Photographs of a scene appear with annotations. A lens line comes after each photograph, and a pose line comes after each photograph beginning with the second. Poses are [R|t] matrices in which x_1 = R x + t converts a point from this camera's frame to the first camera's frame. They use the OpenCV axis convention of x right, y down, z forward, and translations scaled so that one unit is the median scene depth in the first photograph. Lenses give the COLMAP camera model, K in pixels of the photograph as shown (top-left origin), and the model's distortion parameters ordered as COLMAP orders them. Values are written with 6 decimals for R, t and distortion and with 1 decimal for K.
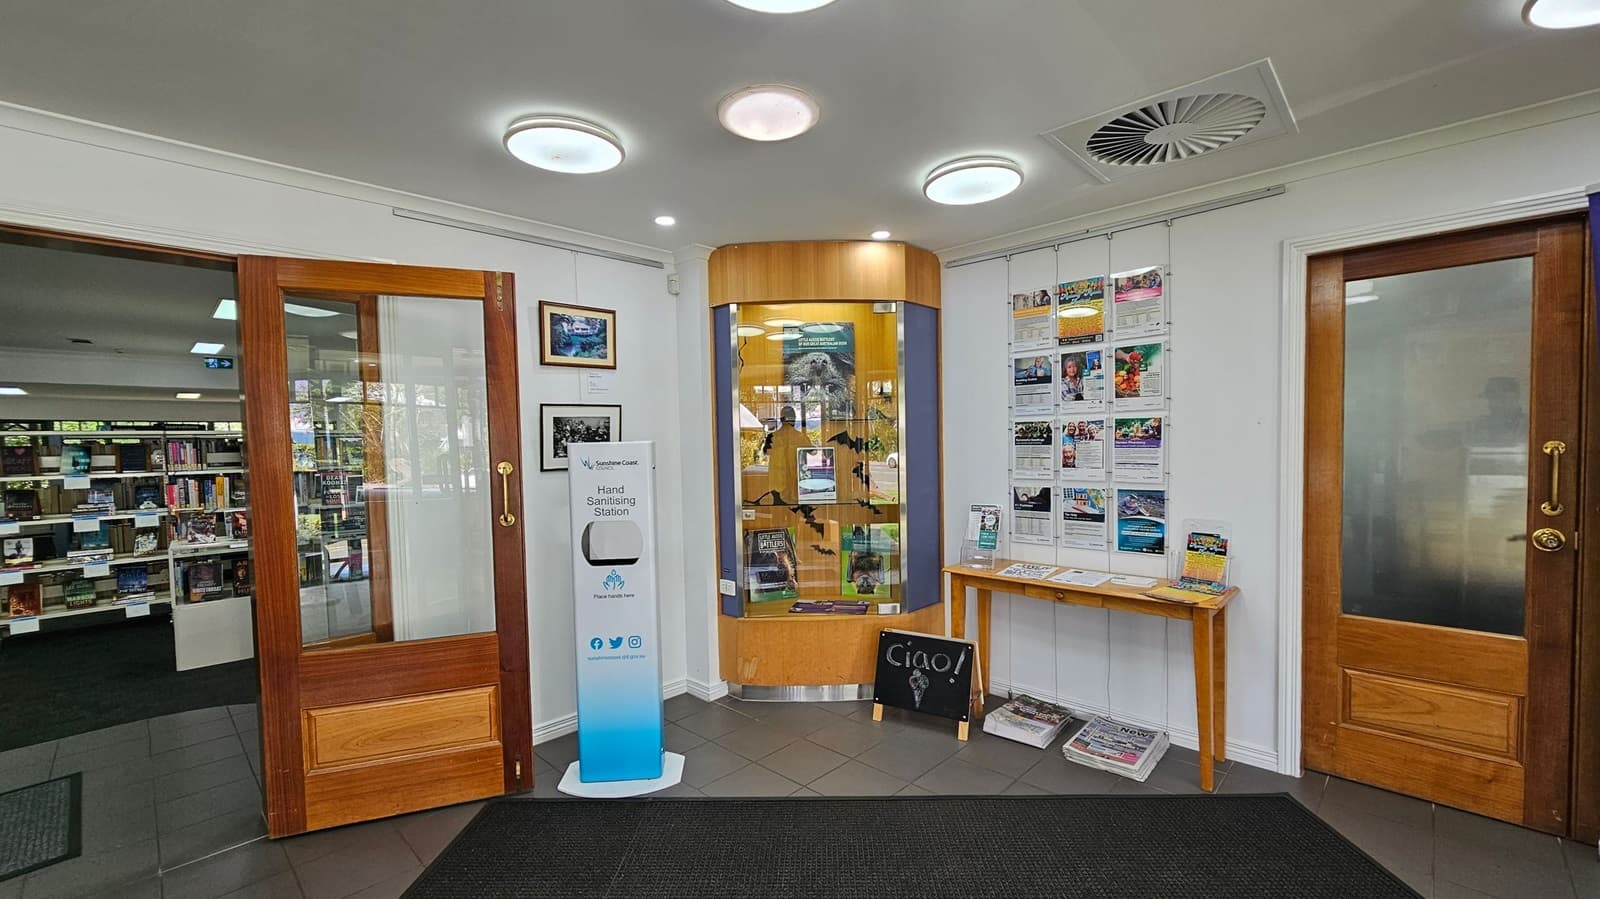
lens RADIAL K [[658.0, 0, 800.5], [0, 658.0, 469.3], [0, 0, 1]] dist [-0.001454, 0.000294]
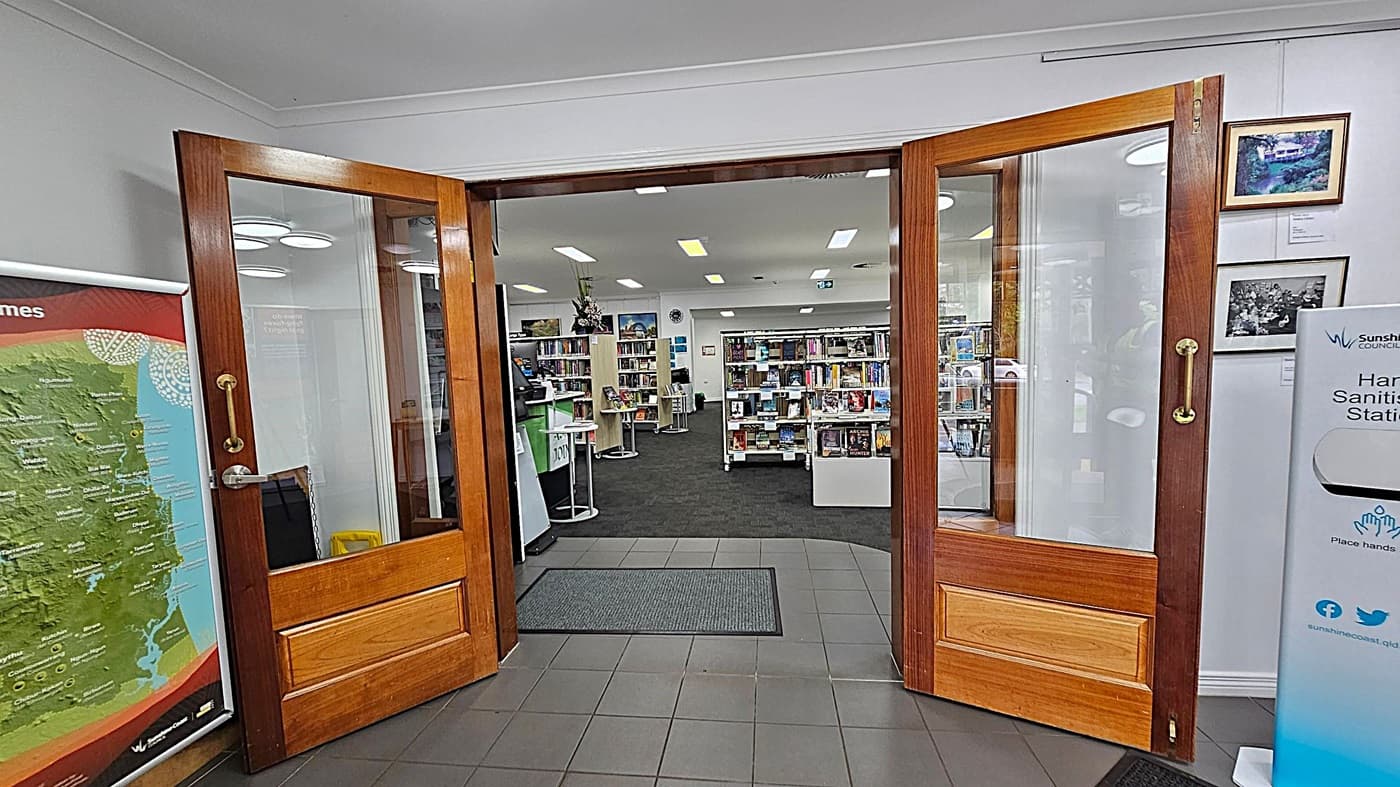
lens RADIAL K [[575.7, 0, 700.4], [0, 575.7, 410.8], [0, 0, 1]] dist [-0.001454, 0.000294]
pose [[0.610229, 0.072616, -0.788890, -0.204235], [-0.009961, 0.996415, 0.084013, 0.016505], [0.792162, -0.043409, 0.608765, 0.115354]]
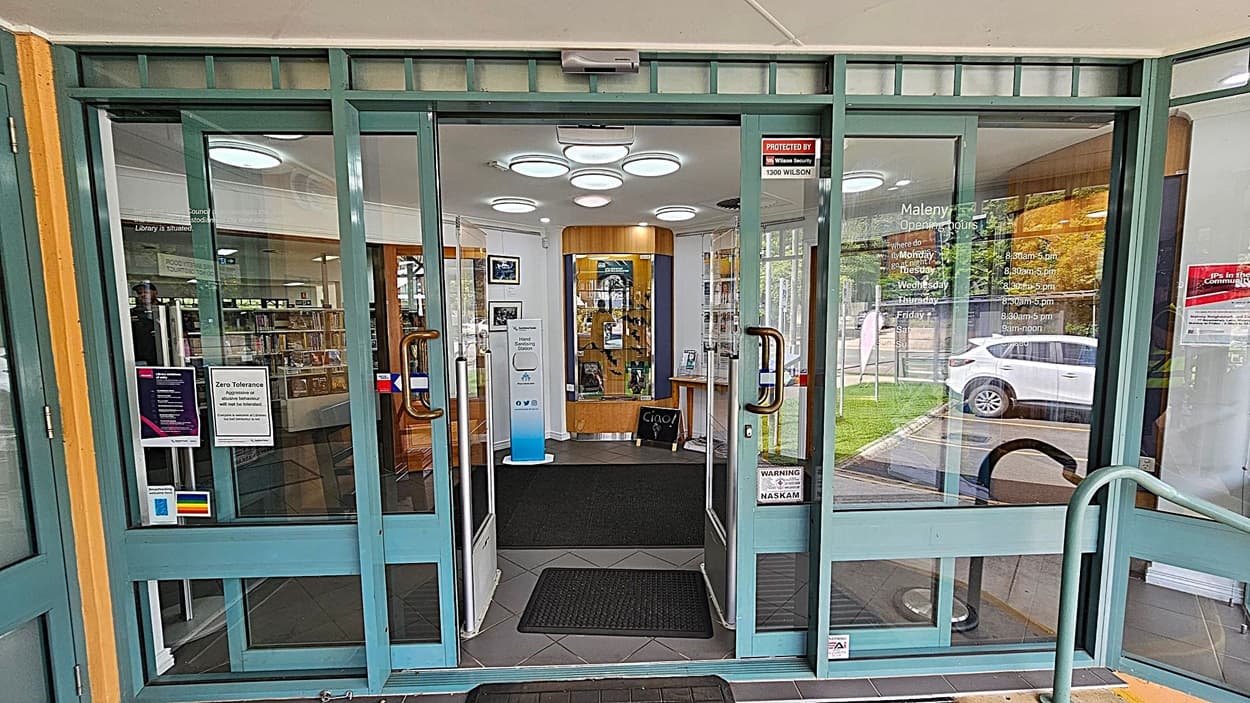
lens RADIAL K [[514.0, 0, 625.4], [0, 514.0, 366.9], [0, 0, 1]] dist [-0.001454, 0.000294]
pose [[0.999572, 0.010454, 0.027341, 0.022271], [-0.011959, 0.998389, 0.055461, 0.019225], [-0.026717, -0.055764, 0.998086, -0.708957]]
